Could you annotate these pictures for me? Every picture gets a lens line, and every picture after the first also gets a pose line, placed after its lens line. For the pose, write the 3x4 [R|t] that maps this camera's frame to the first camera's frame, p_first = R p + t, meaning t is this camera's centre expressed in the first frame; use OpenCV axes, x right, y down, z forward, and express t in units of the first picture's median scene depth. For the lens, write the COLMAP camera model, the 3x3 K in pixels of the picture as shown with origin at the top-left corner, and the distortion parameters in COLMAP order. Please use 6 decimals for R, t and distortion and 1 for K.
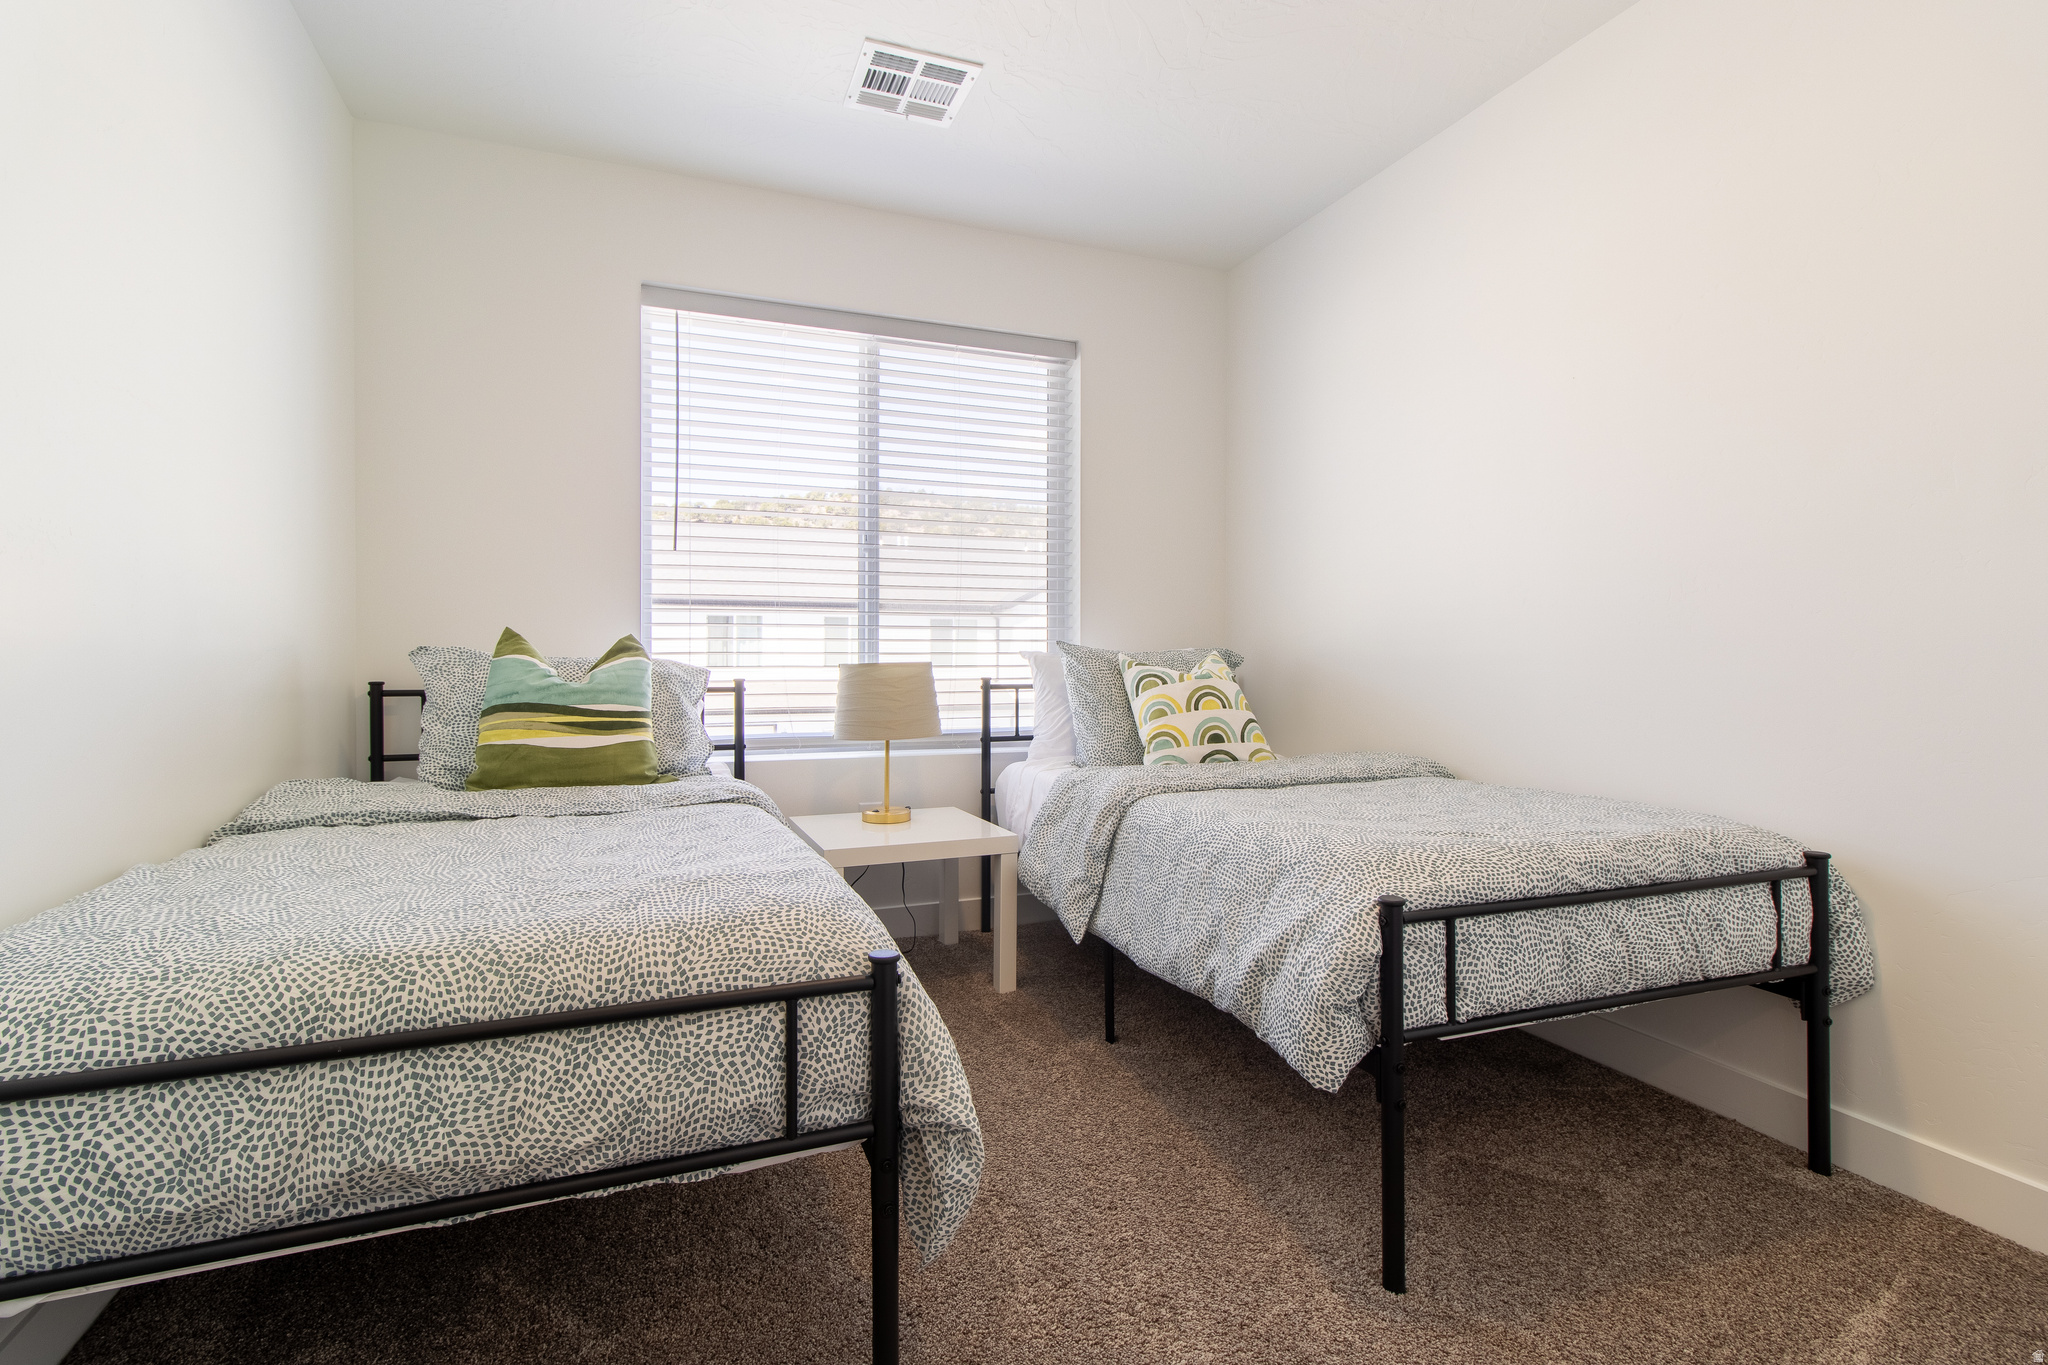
lens RADIAL K [[946.1, 0, 1006.3], [0, 946.1, 666.9], [0, 0, 1]] dist [0.004492, 0.000463]
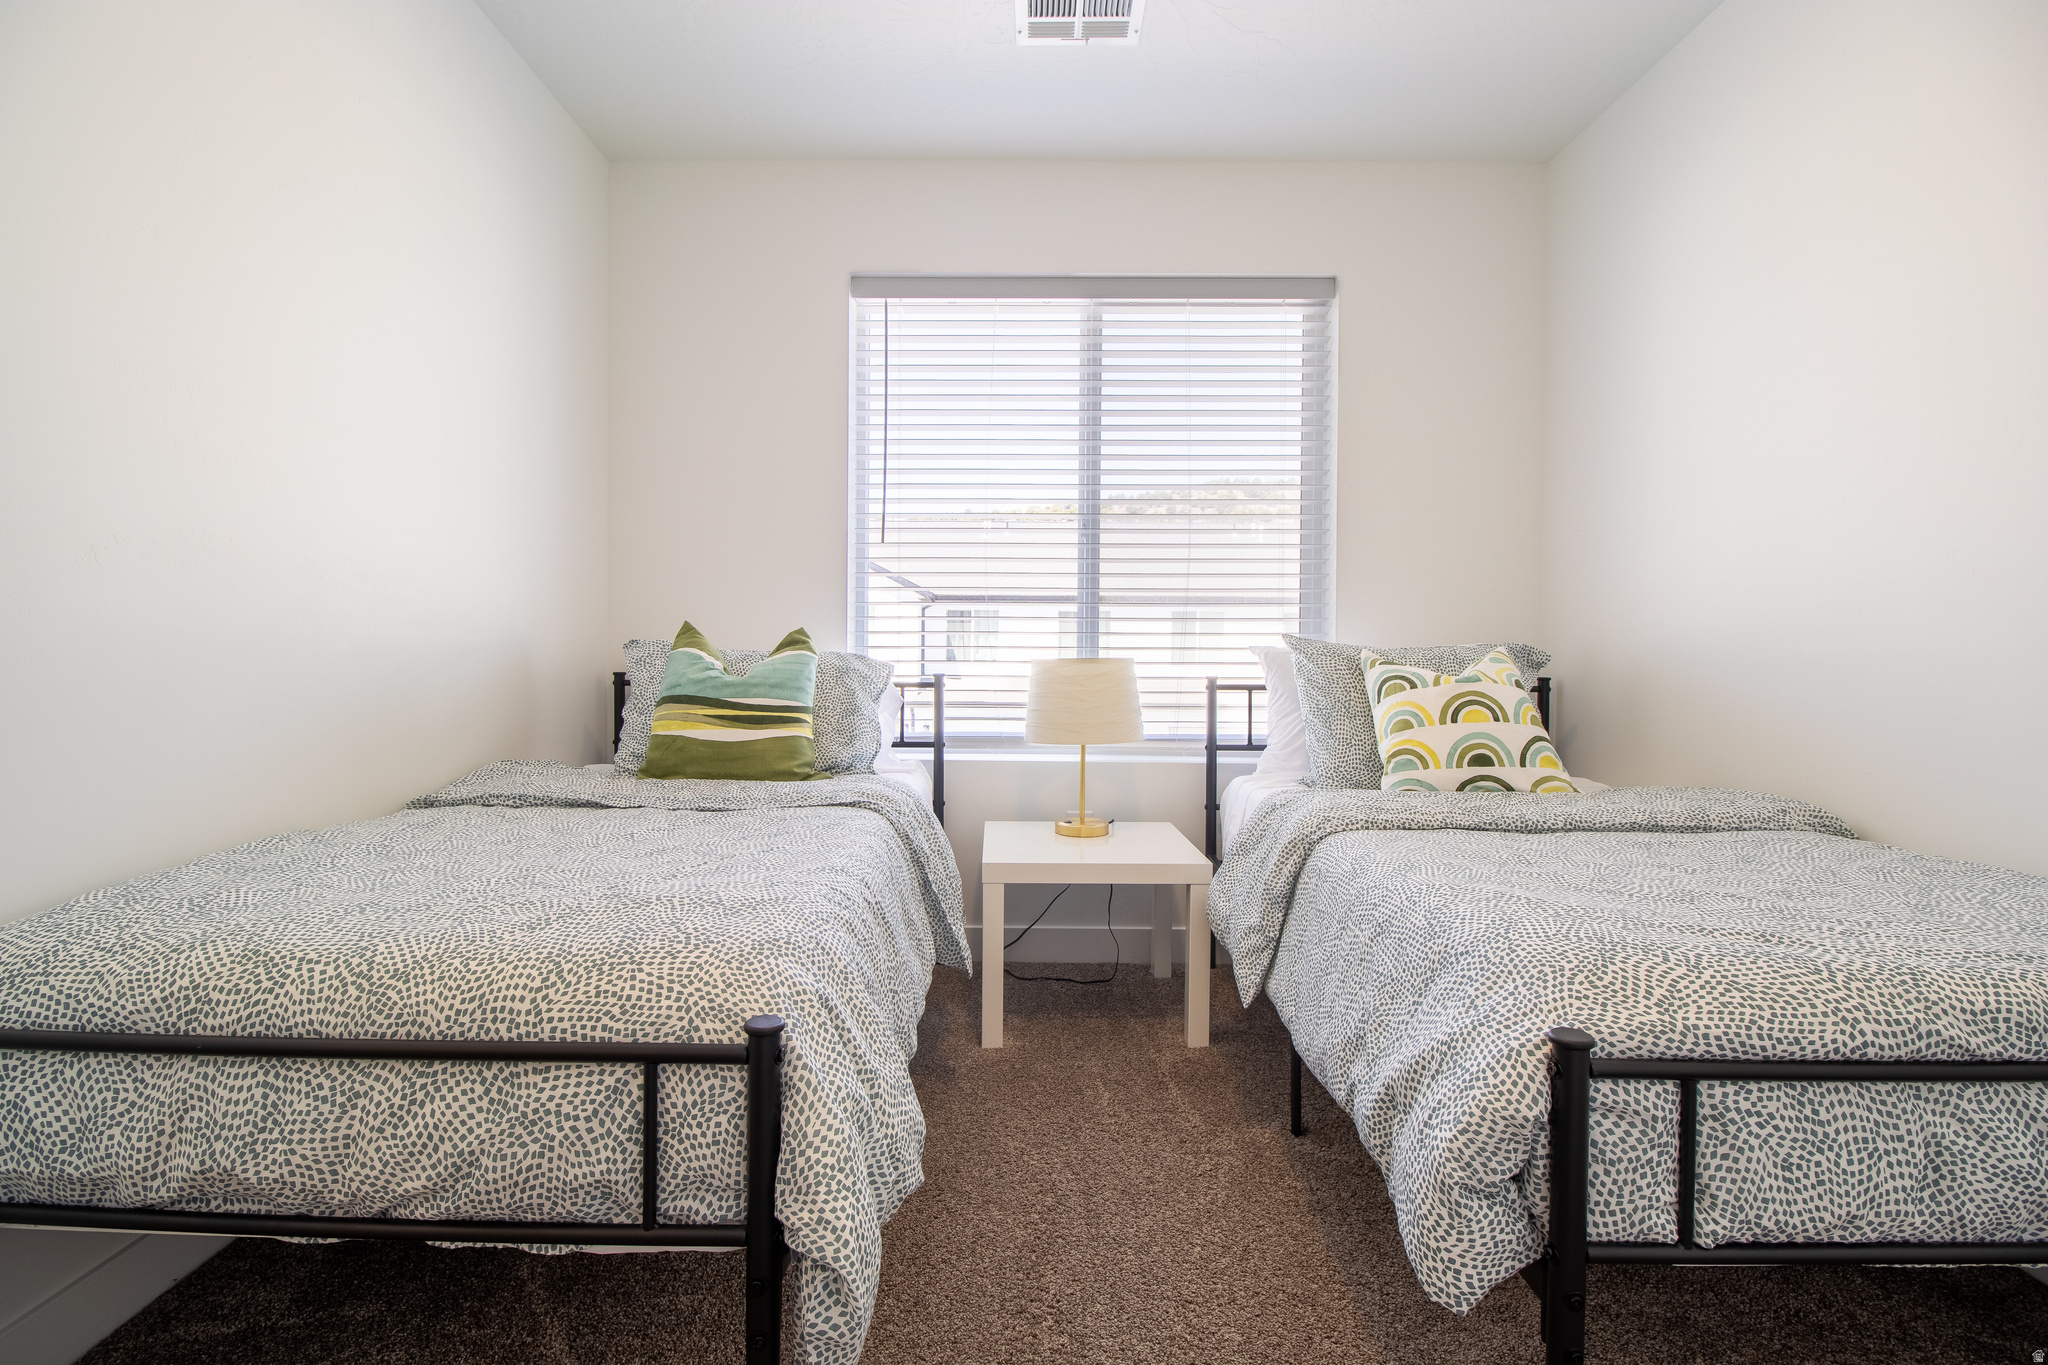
lens RADIAL K [[947.6, 0, 1017.7], [0, 947.6, 663.4], [0, 0, 1]] dist [-0.001129, -0.010998]
pose [[0.928491, 0.010070, -0.371218, 0.390114], [-0.009484, 0.999949, 0.003403, -0.005405], [0.371234, 0.000361, 0.928539, 0.359302]]
